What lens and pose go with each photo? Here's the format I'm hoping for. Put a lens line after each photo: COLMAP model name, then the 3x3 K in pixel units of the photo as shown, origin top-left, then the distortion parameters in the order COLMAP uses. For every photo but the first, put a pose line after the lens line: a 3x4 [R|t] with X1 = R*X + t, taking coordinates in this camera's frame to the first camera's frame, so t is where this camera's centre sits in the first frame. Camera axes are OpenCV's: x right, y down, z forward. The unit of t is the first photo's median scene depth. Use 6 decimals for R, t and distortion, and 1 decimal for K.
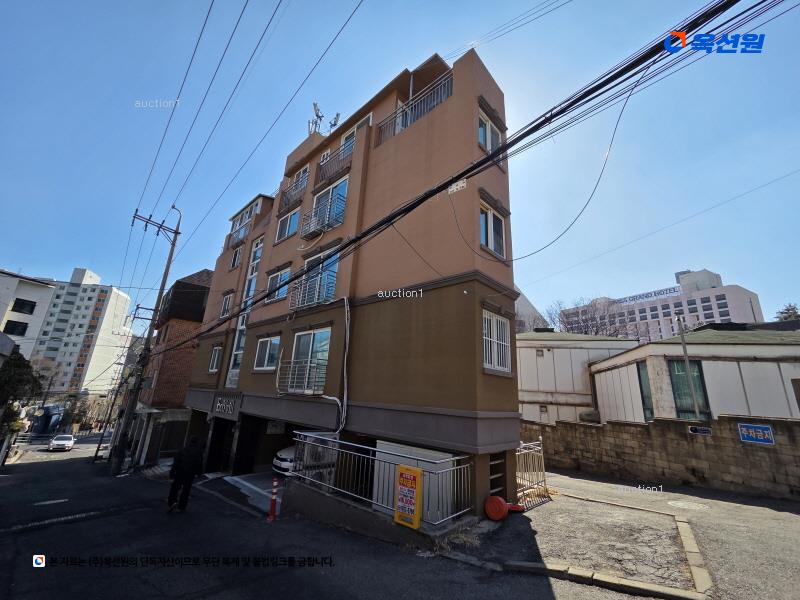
lens RADIAL K [[325.0, 0, 399.2], [0, 325.0, 301.6], [0, 0, 1]] dist [0.002523, 0.000538]
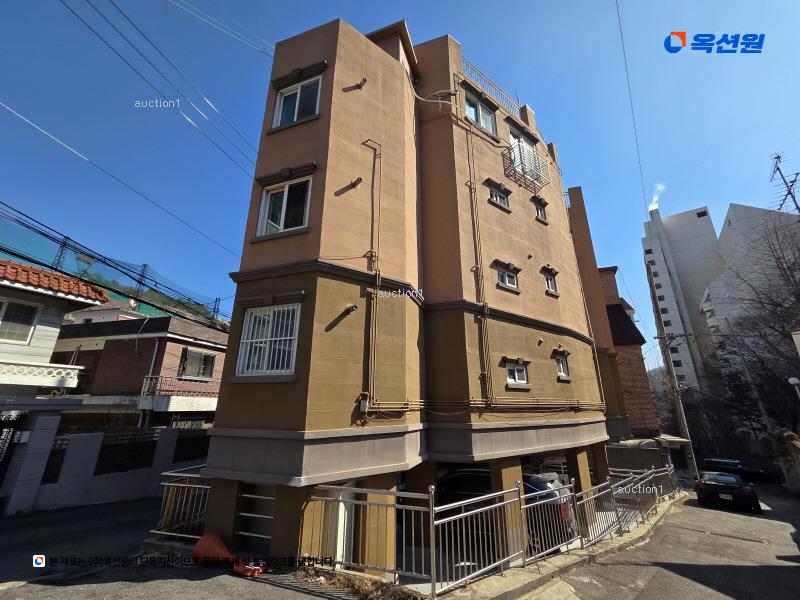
lens RADIAL K [[325.0, 0, 398.5], [0, 325.0, 300.9], [0, 0, 1]] dist [0.002523, 0.000538]
pose [[0.422274, -0.326064, -0.845793, 0.415042], [0.265813, 0.936588, -0.228356, 0.109623], [0.866619, -0.128393, 0.482169, 0.329635]]
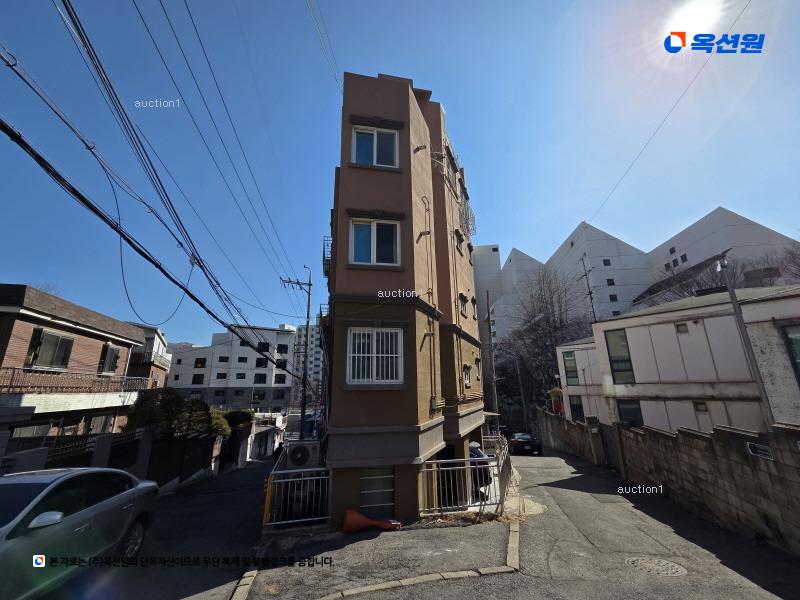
lens RADIAL K [[325.0, 0, 397.8], [0, 325.0, 302.3], [0, 0, 1]] dist [0.002523, 0.000538]
pose [[0.818669, -0.209531, -0.534675, 0.335801], [0.211260, 0.975655, -0.058872, 0.013904], [0.533994, -0.064759, 0.843004, 0.075922]]
